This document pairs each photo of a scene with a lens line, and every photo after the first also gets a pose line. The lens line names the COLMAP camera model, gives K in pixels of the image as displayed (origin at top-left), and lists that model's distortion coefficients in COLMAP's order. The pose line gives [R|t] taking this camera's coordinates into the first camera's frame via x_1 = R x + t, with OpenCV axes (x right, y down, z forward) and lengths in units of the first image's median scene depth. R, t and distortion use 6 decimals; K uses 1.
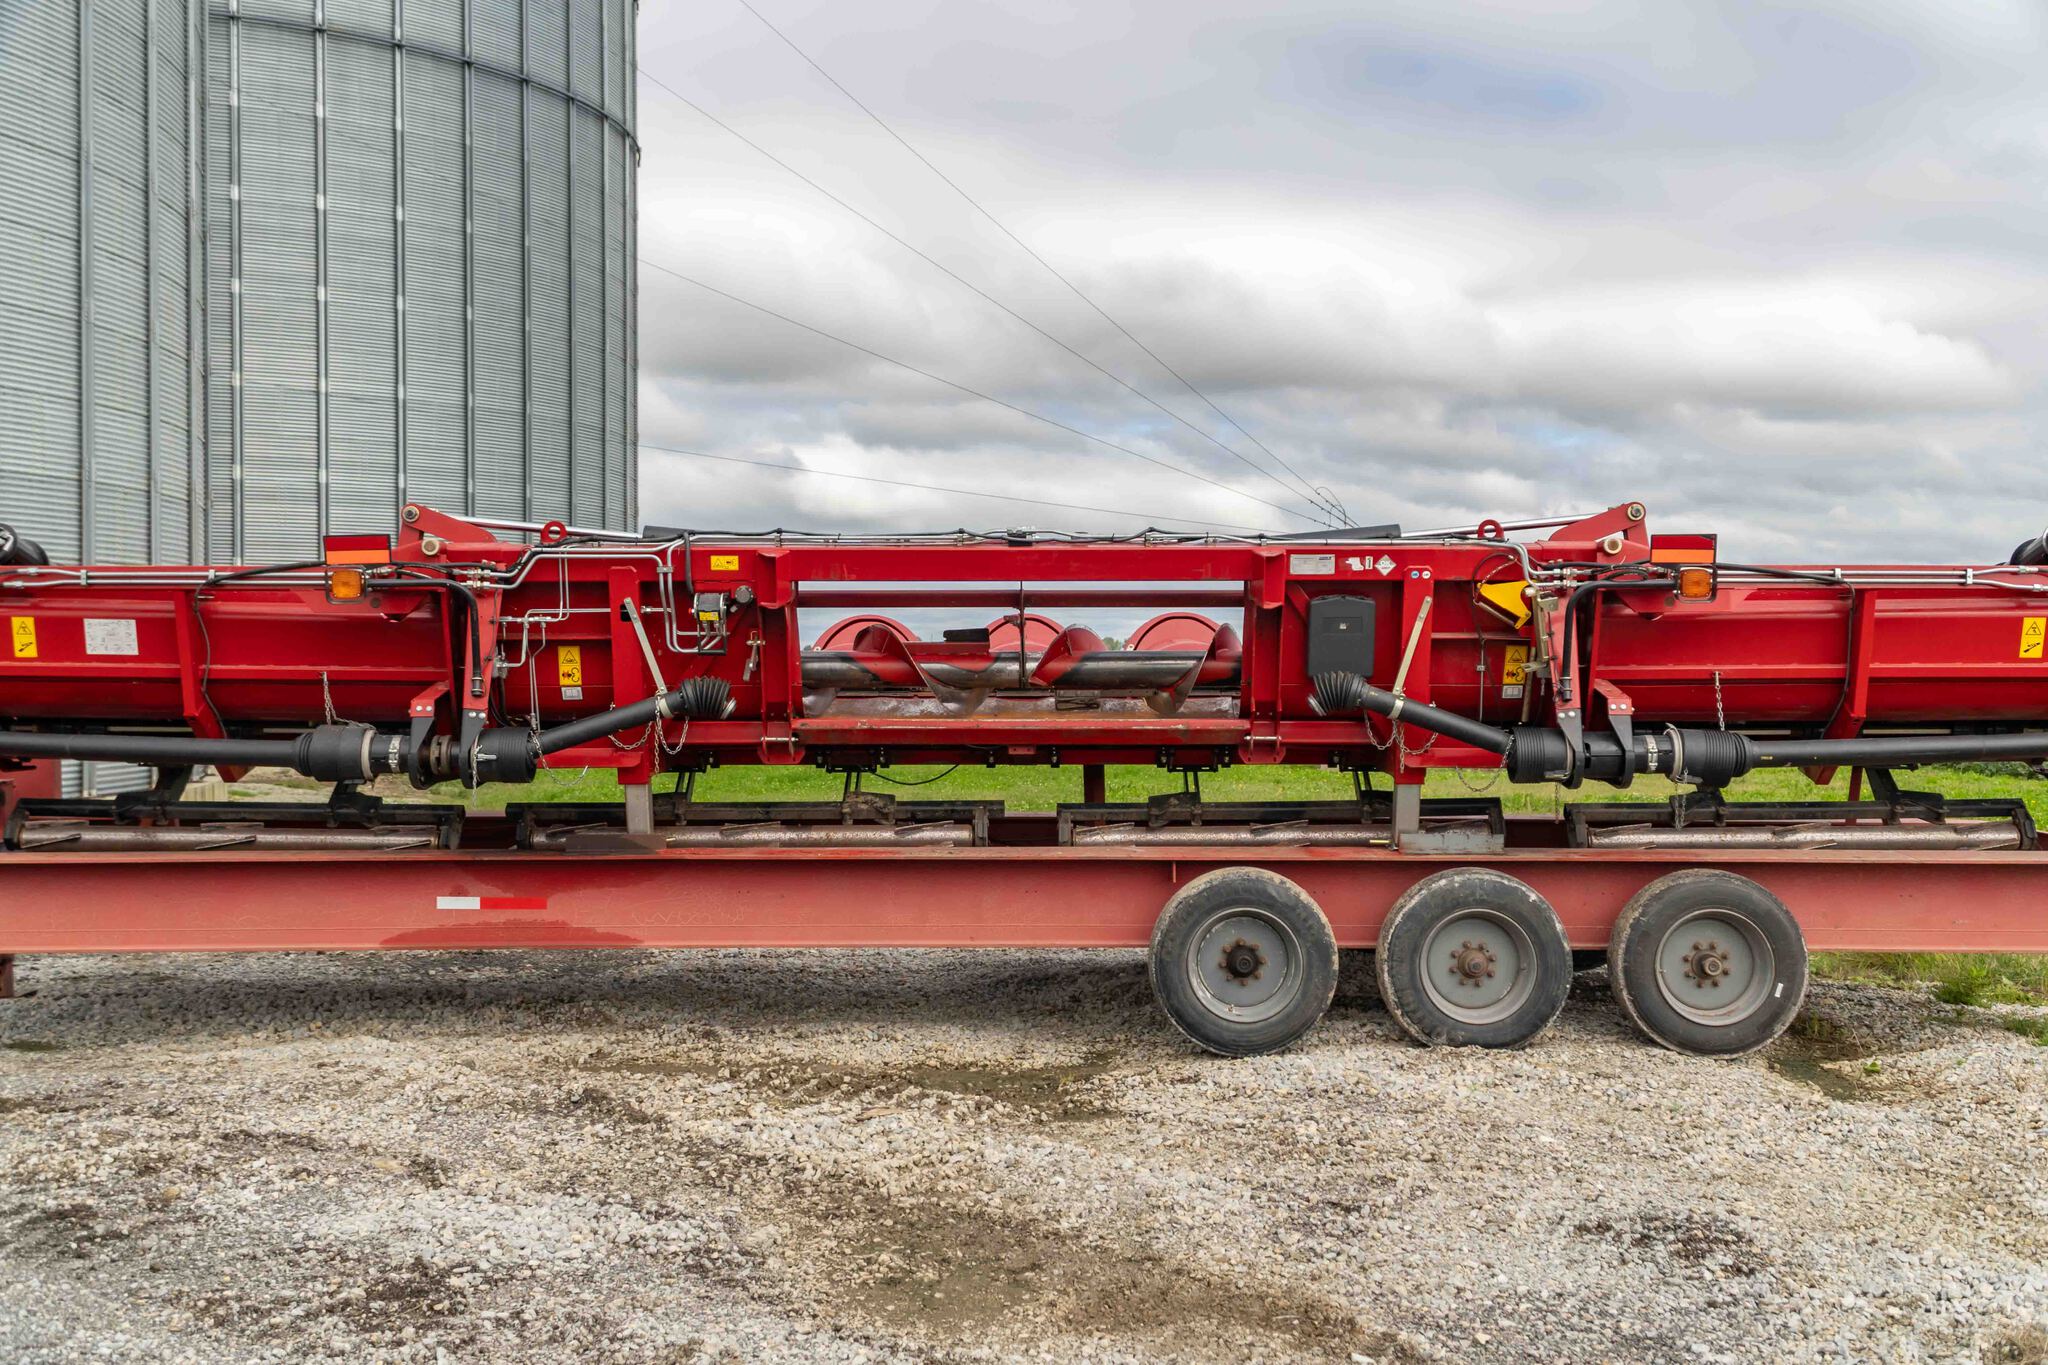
lens RADIAL K [[2203.3, 0, 1025.6], [0, 2203.3, 683.5], [0, 0, 1]] dist [0.022699, 0.000000]
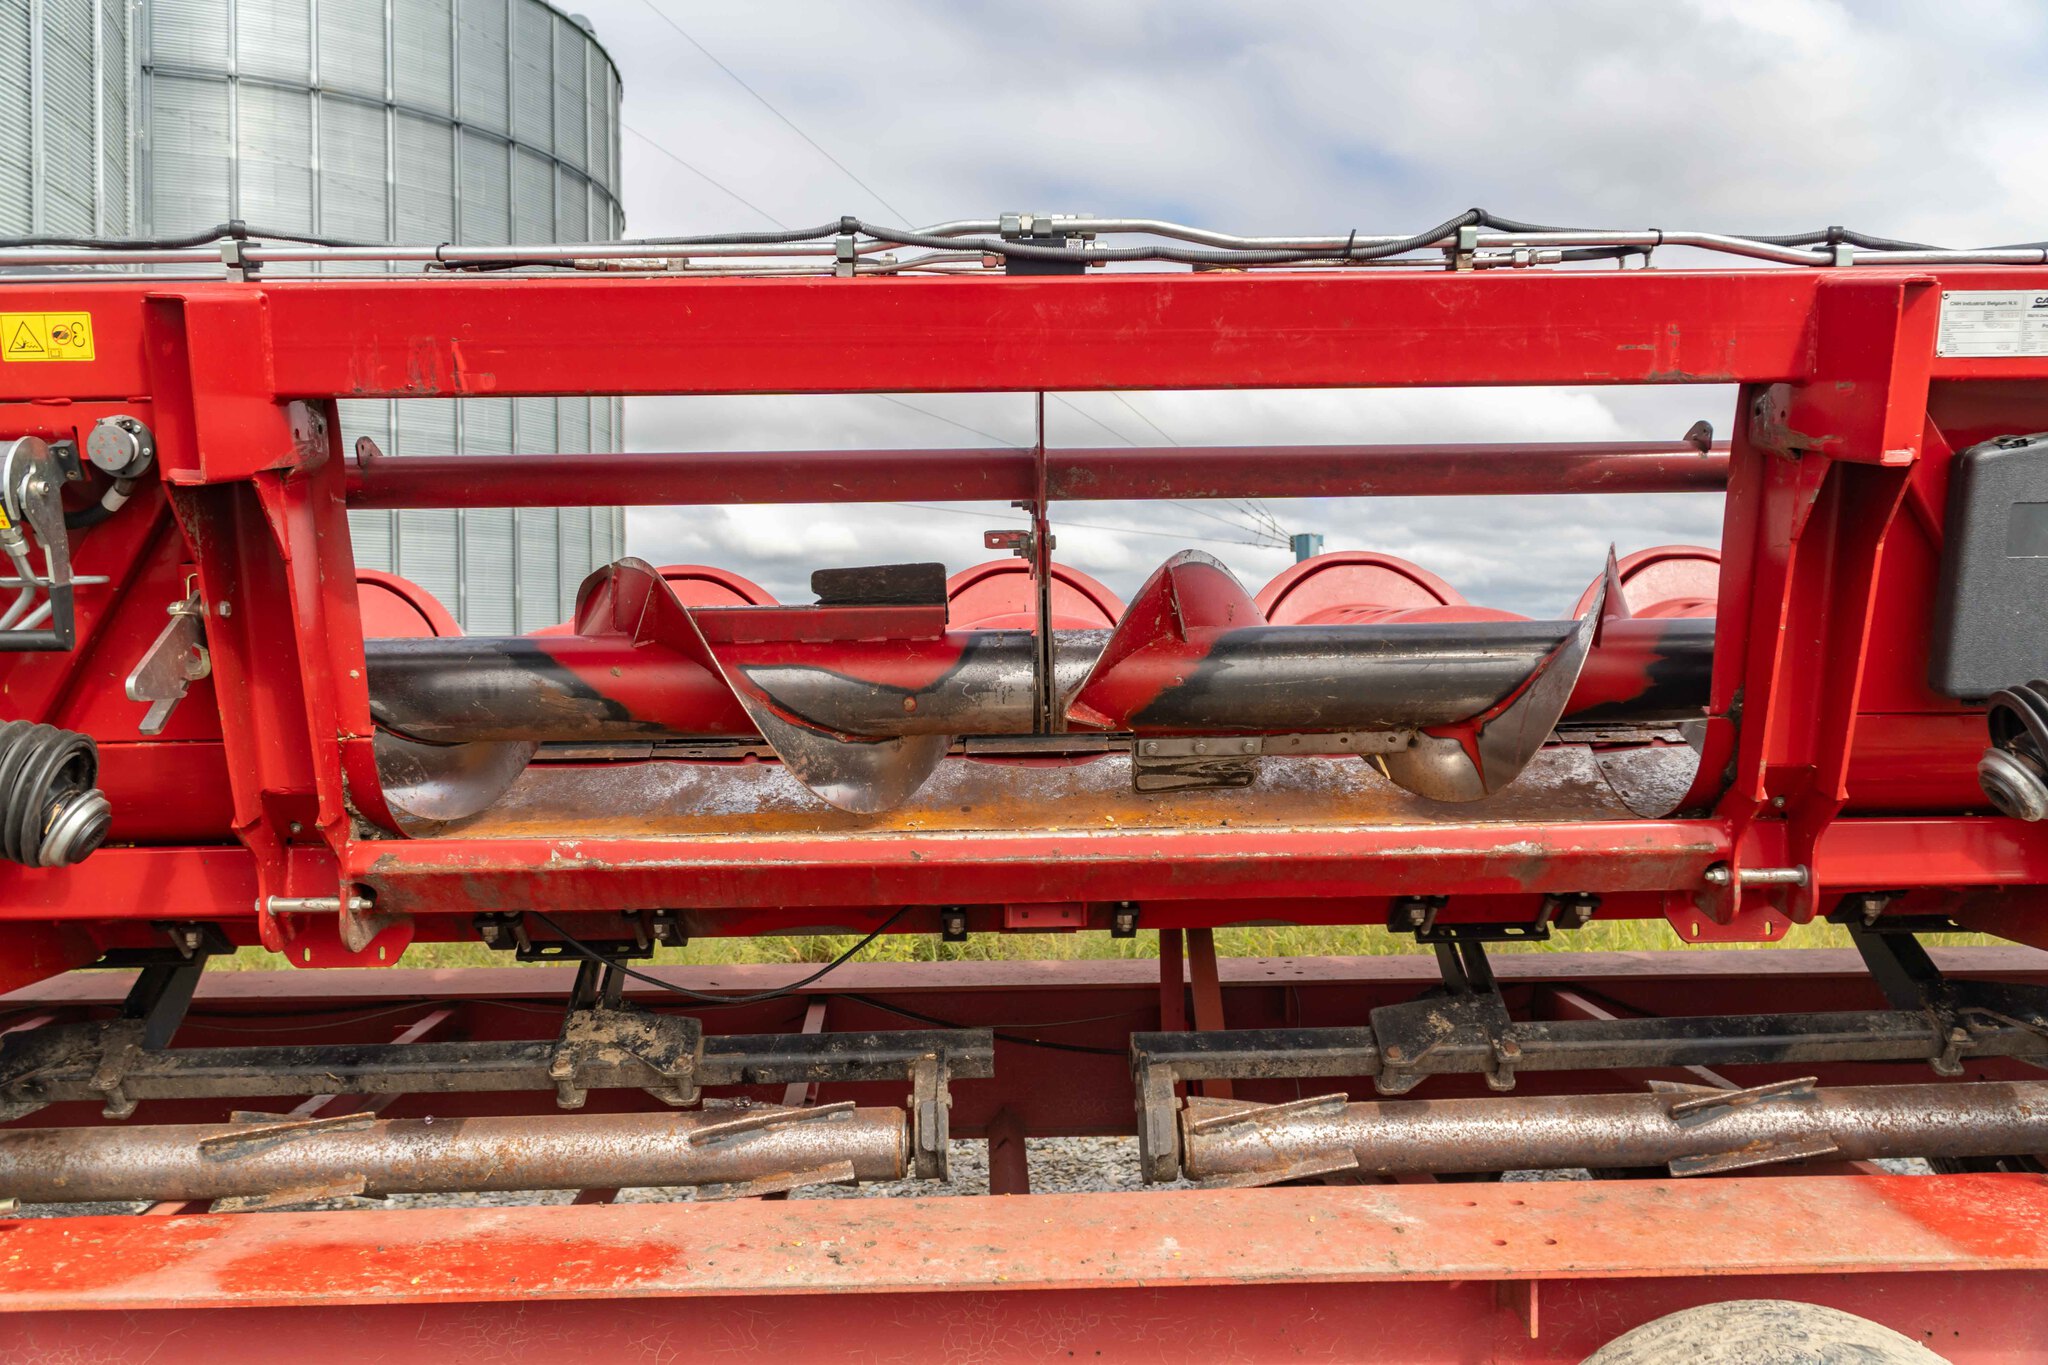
lens RADIAL K [[1605.4, 0, 1017.7], [0, 1605.4, 663.3], [0, 0, 1]] dist [-0.004518, 0.004558]
pose [[0.999431, -0.013722, 0.030826, -0.013098], [0.014071, 0.999839, -0.011117, -0.006572], [-0.030668, 0.011544, 0.999463, 0.742712]]
